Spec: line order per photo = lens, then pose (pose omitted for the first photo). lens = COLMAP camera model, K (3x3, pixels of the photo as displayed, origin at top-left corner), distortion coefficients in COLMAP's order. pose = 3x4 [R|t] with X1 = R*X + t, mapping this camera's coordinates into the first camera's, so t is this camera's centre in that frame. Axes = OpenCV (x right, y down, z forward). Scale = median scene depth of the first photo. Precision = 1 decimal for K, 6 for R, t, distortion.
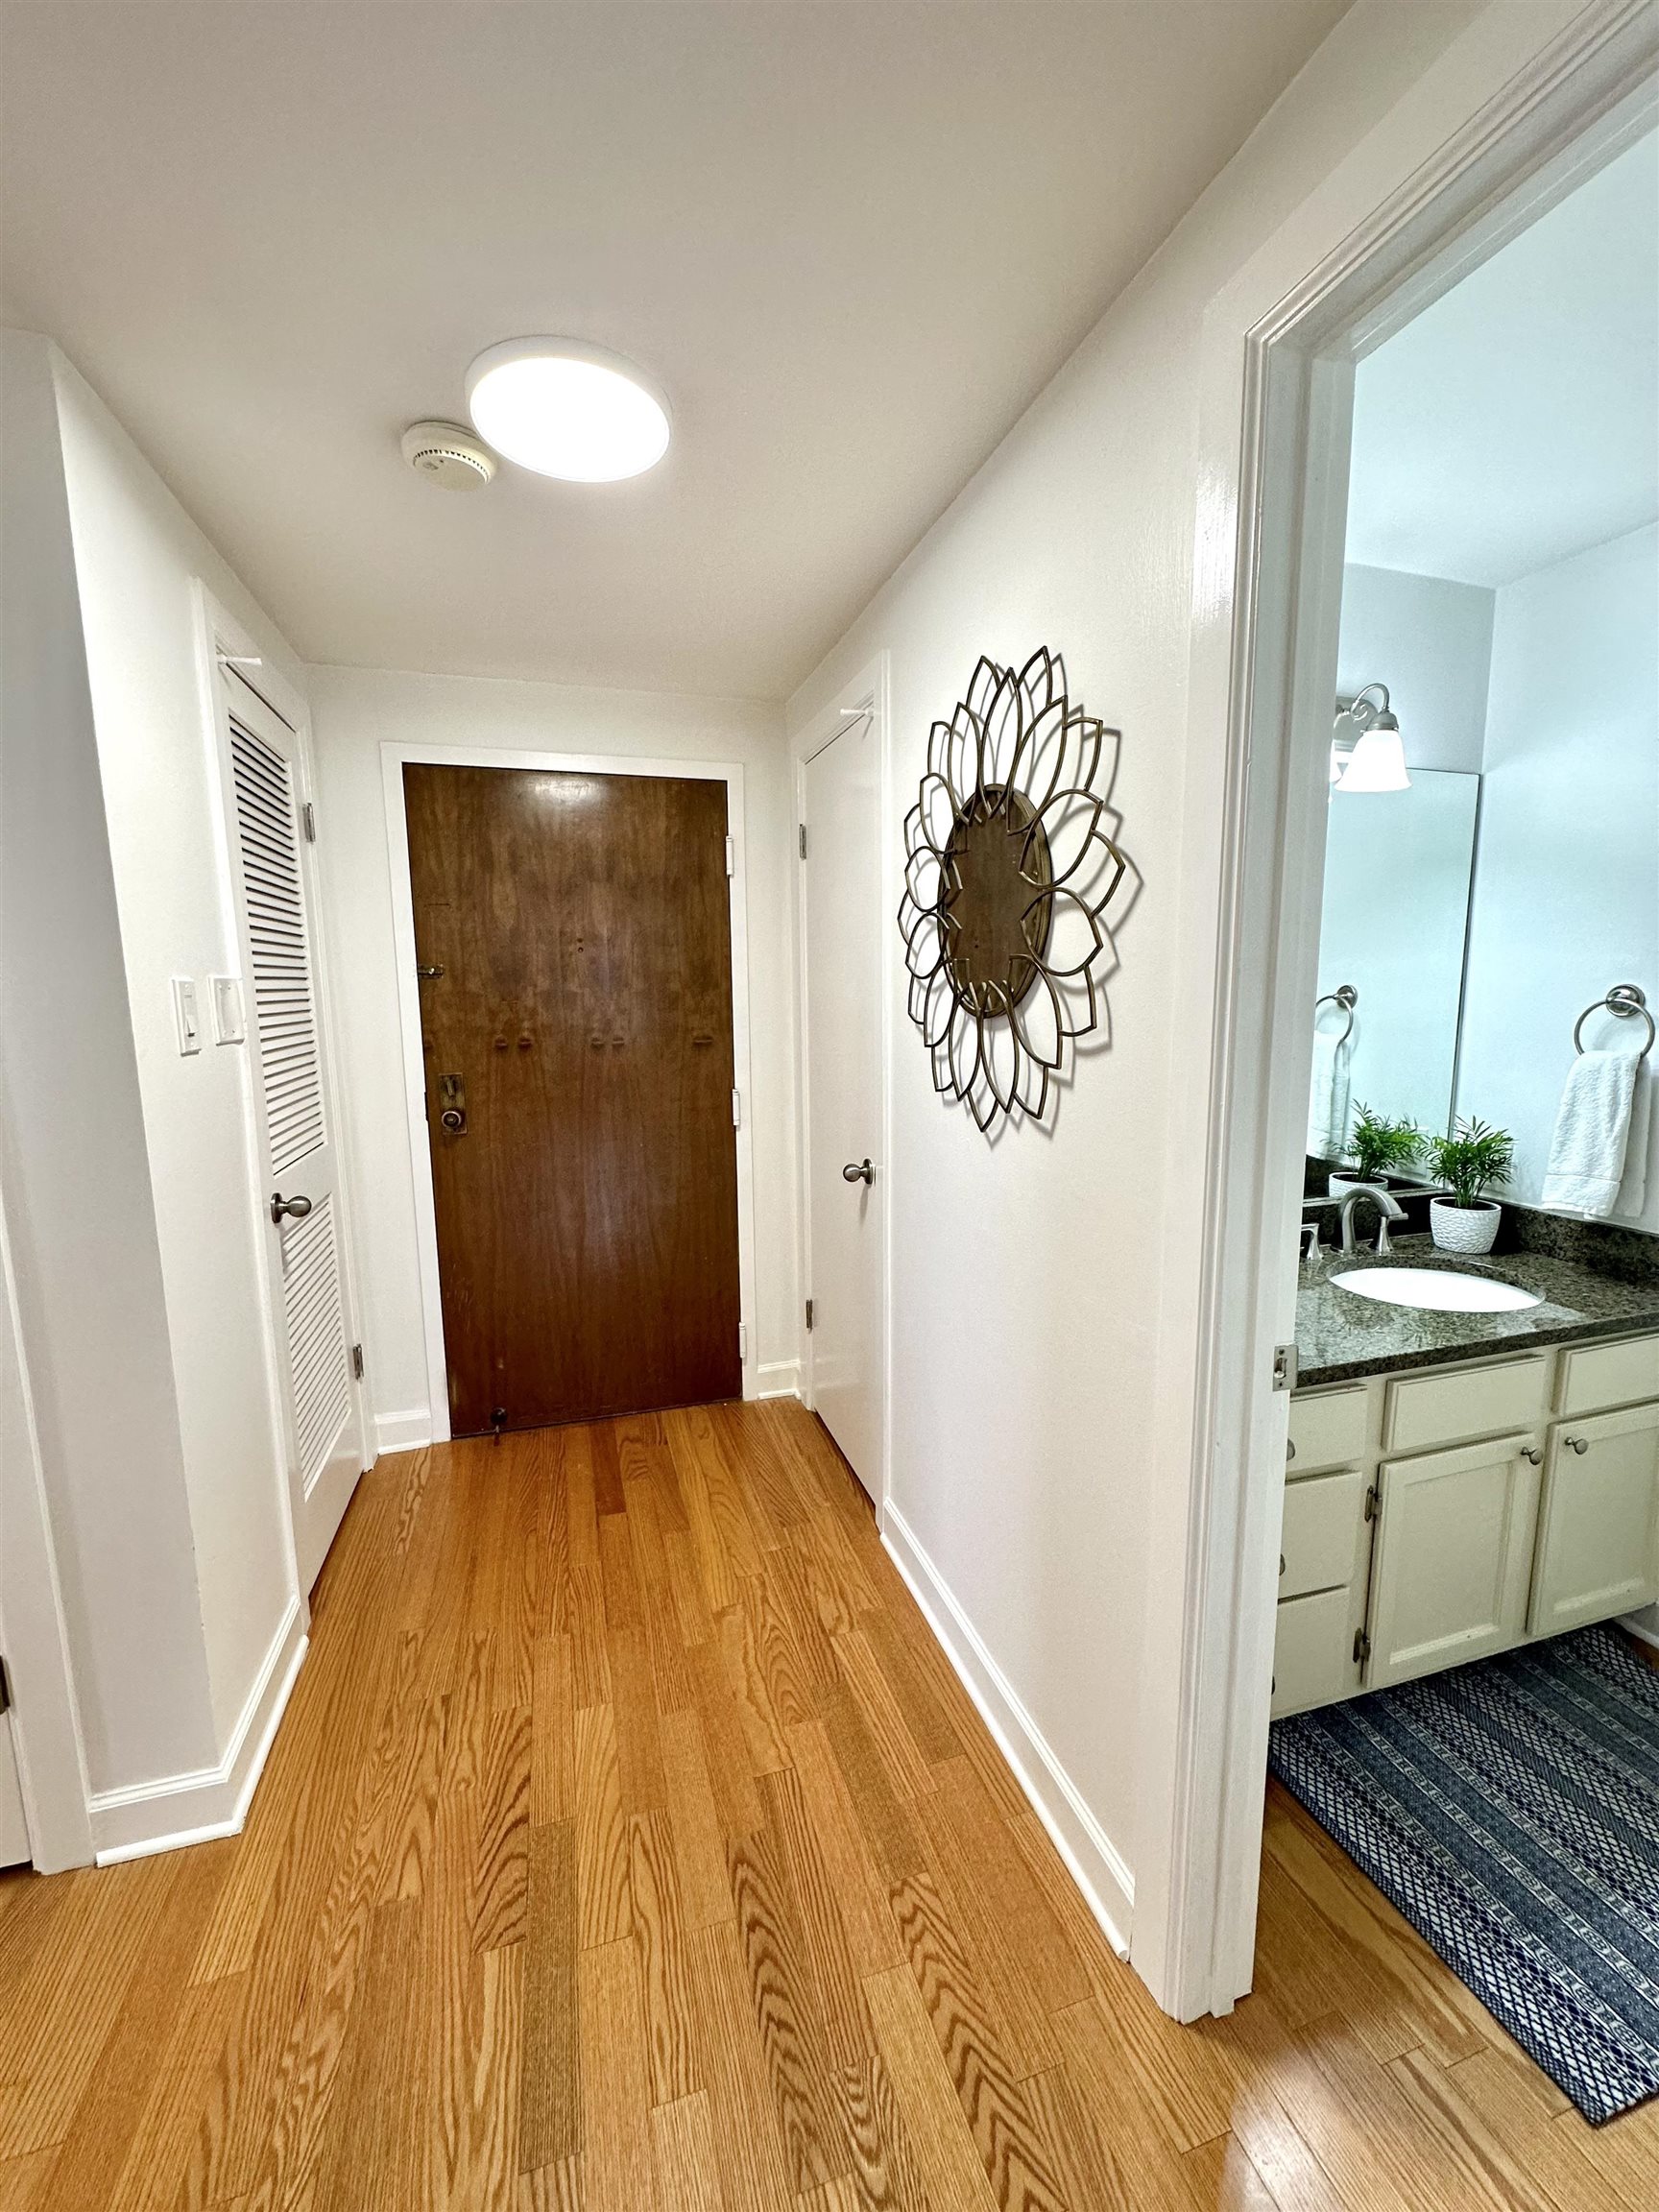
lens RADIAL K [[880.1, 0, 829.5], [0, 880.1, 1106.0], [0, 0, 1]] dist [-0.001181, 0.000215]
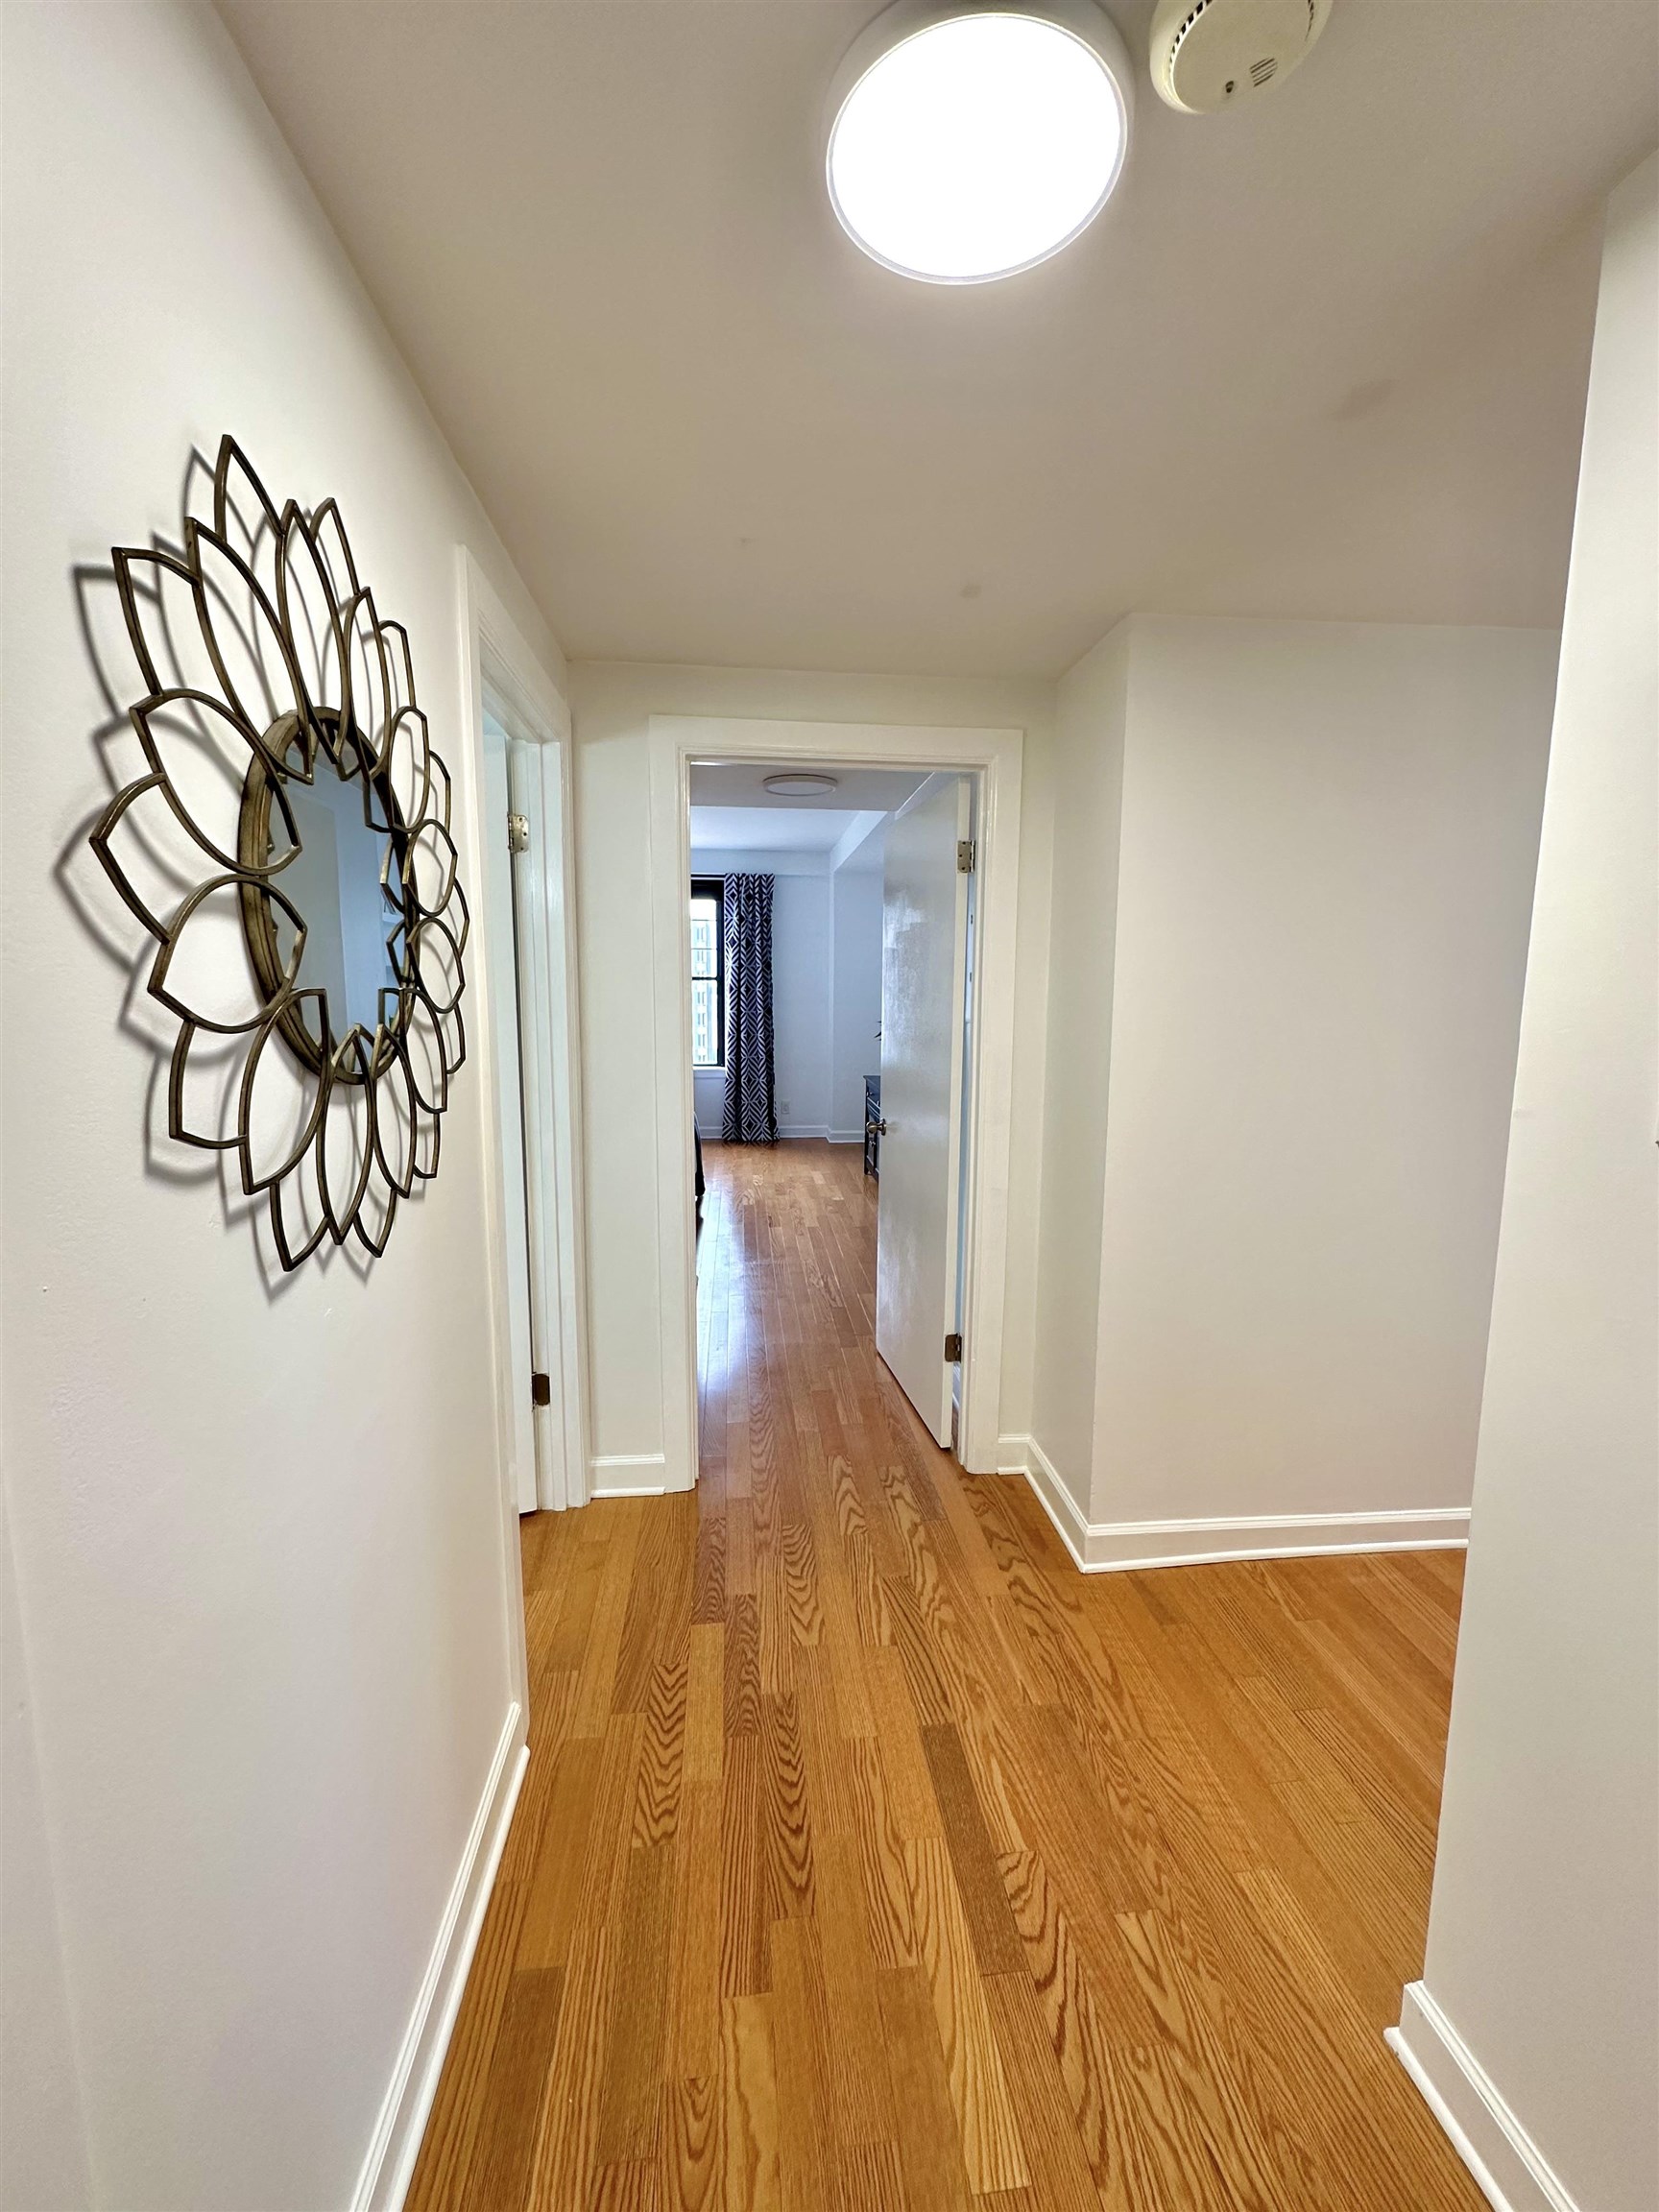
lens RADIAL K [[880.1, 0, 829.5], [0, 880.1, 1106.0], [0, 0, 1]] dist [-0.001181, 0.000215]
pose [[-0.981721, -0.020109, 0.189259, -0.319384], [0.031563, 0.963431, 0.266090, -0.281018], [-0.187688, 0.267200, -0.945186, 1.786558]]
